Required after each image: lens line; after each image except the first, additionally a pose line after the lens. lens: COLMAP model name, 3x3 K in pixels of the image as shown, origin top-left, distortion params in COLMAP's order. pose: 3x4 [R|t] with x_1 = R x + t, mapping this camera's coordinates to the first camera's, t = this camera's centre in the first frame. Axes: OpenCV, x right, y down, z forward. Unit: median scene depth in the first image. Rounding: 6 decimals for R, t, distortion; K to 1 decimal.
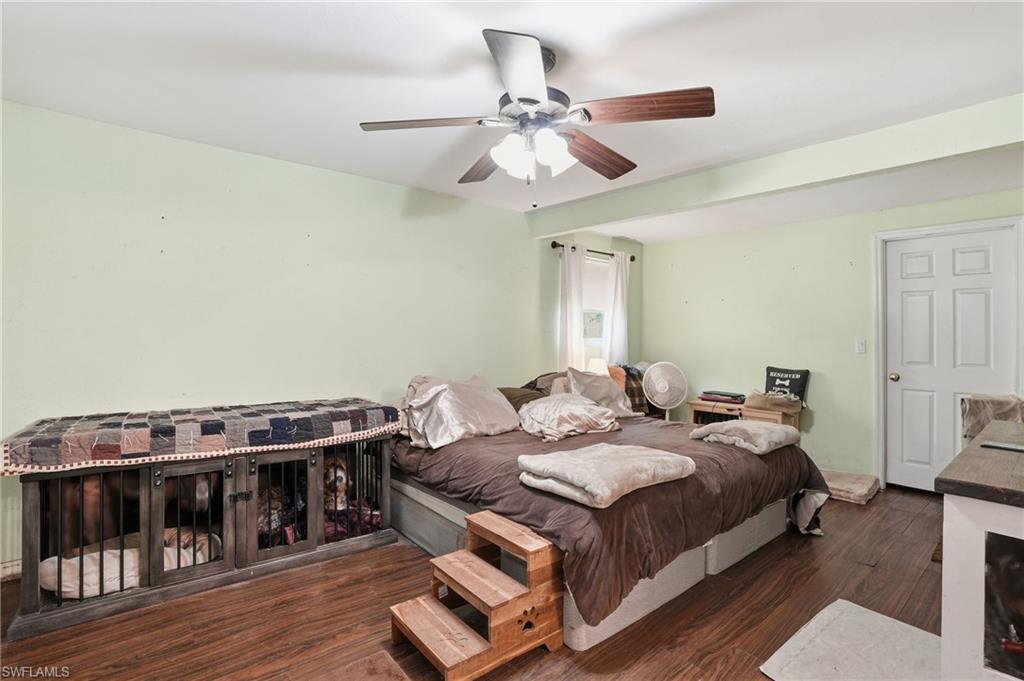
lens RADIAL K [[479.5, 0, 512.8], [0, 479.5, 334.6], [0, 0, 1]] dist [-0.038076, 0.005230]
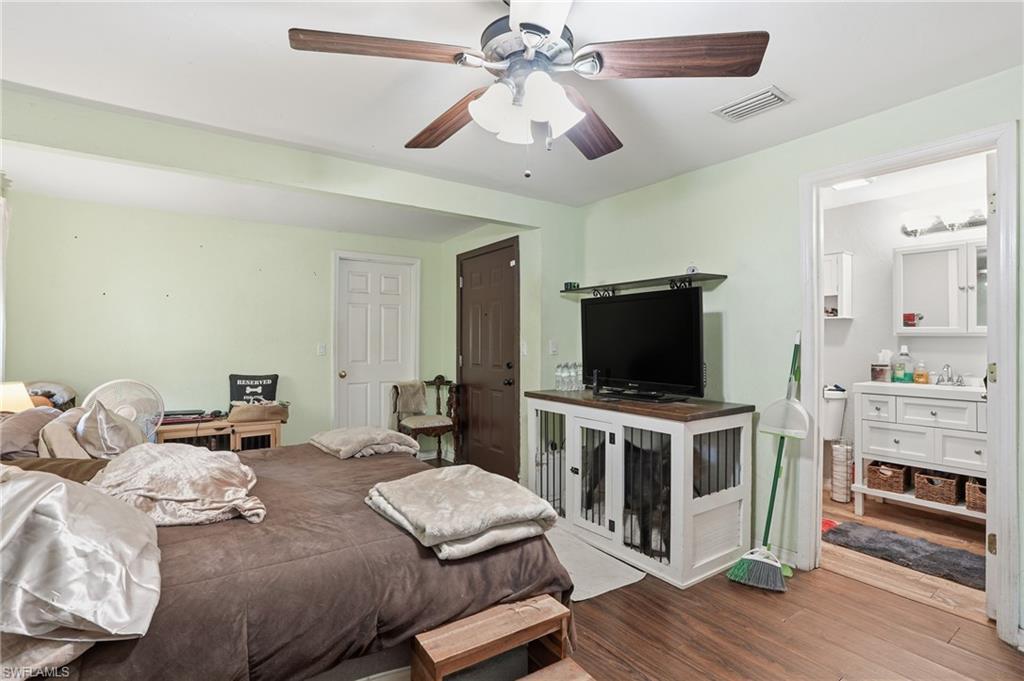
lens RADIAL K [[479.5, 0, 511.5], [0, 479.5, 340.3], [0, 0, 1]] dist [-0.038076, 0.005230]
pose [[0.106792, -0.008907, 0.994241, -0.312821], [-0.000849, 0.999959, 0.009049, -0.005877], [-0.994281, -0.001811, 0.106780, 0.405961]]
